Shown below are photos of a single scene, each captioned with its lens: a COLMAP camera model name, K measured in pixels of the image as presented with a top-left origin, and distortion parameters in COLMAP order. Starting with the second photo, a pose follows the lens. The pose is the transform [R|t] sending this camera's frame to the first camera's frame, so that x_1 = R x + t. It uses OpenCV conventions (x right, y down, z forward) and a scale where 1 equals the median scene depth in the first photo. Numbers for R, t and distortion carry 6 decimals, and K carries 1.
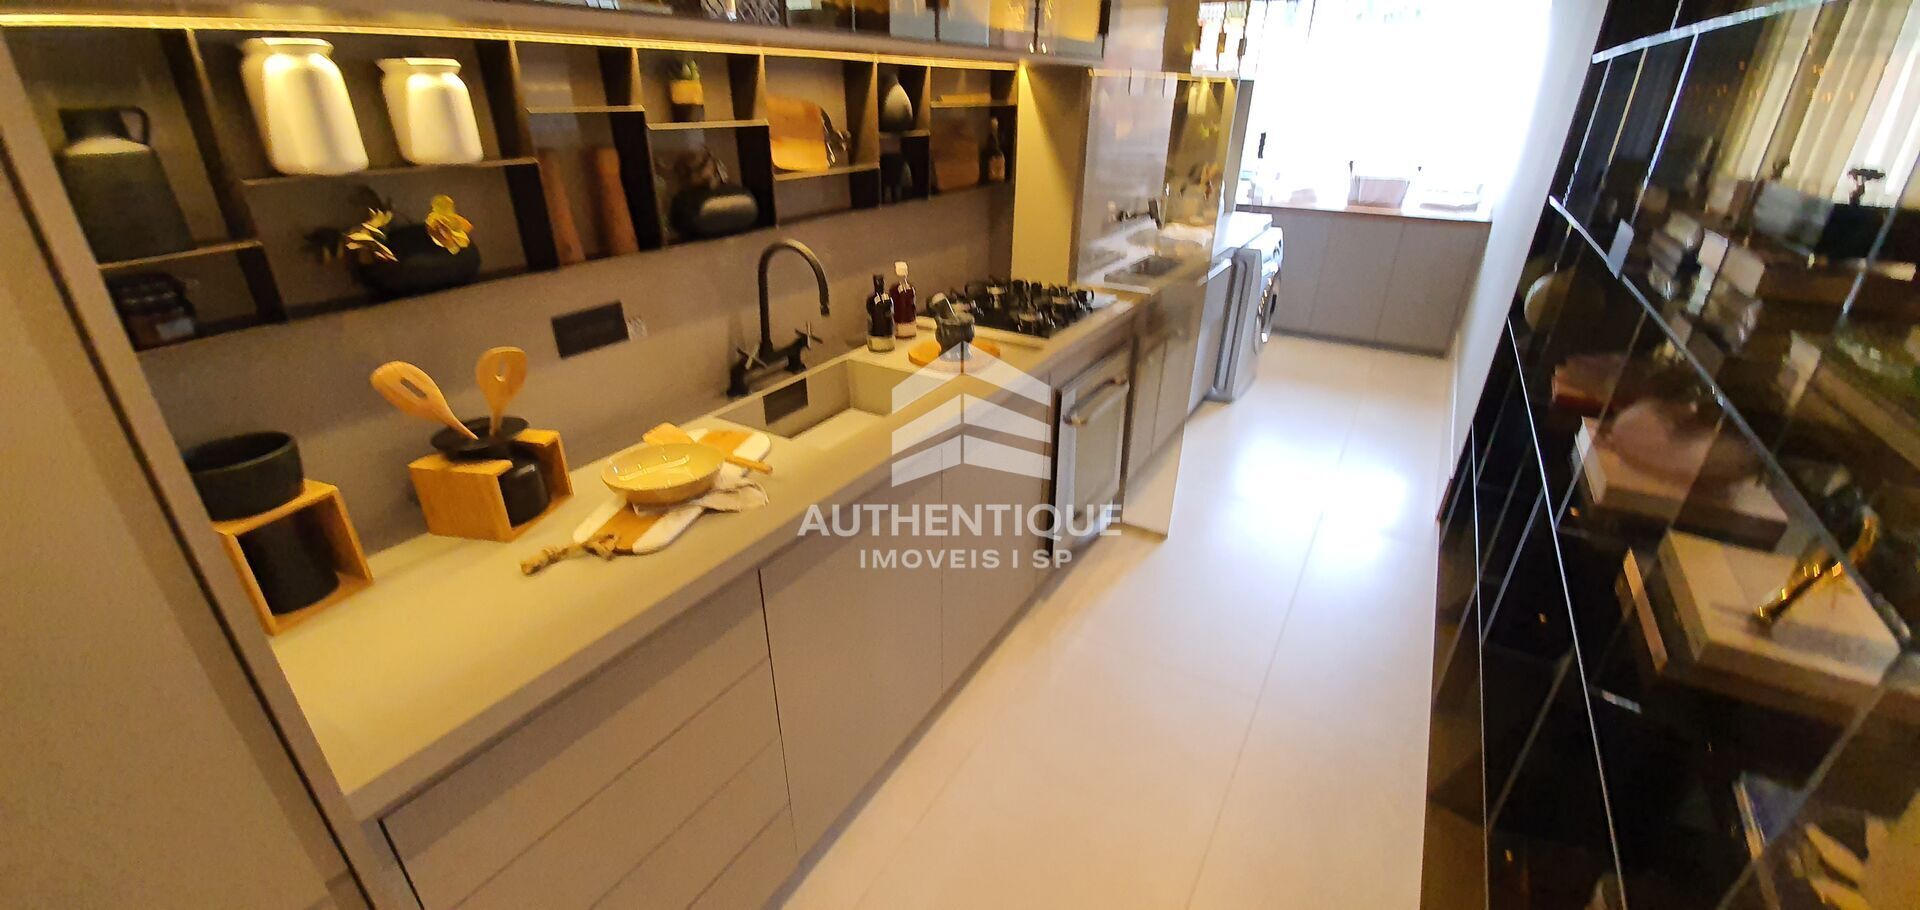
lens RADIAL K [[752.6, 0, 952.3], [0, 752.6, 459.5], [0, 0, 1]] dist [0.011154, -0.016698]
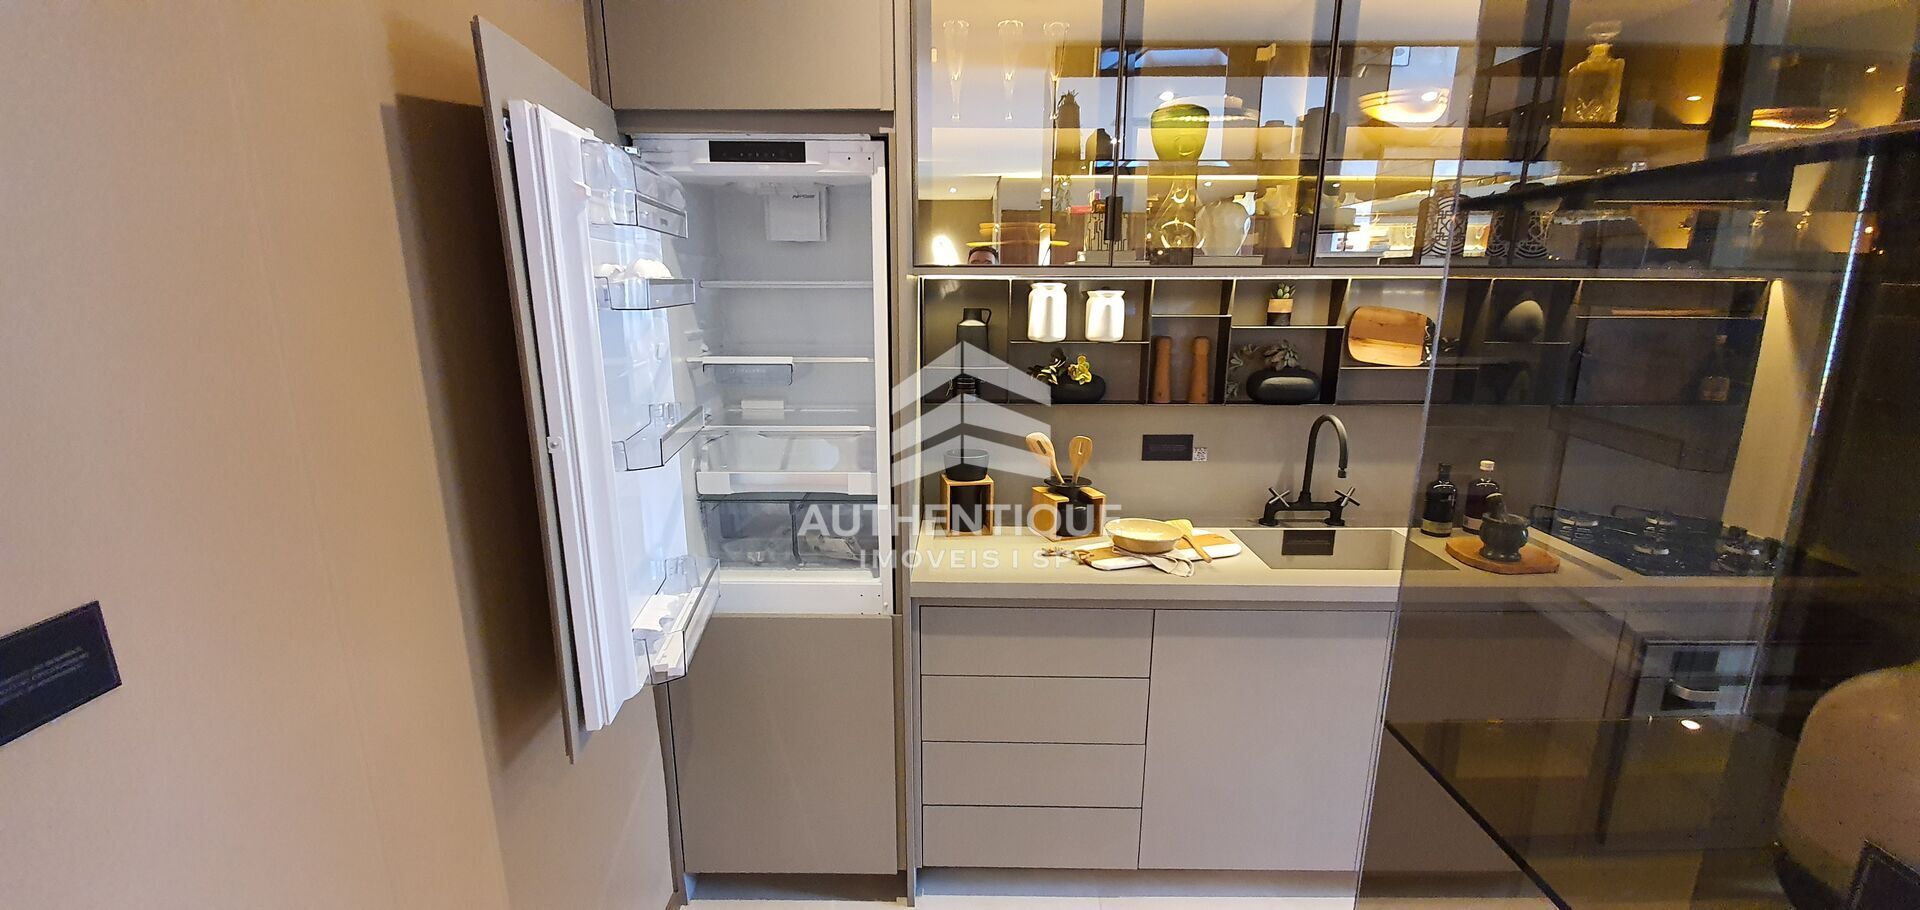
lens RADIAL K [[752.6, 0, 952.3], [0, 752.6, 459.5], [0, 0, 1]] dist [0.011154, -0.016698]
pose [[0.493213, 0.188487, -0.849243, 0.593039], [-0.378439, 0.925515, -0.014370, 0.036424], [0.783279, 0.328474, 0.527806, -0.139710]]
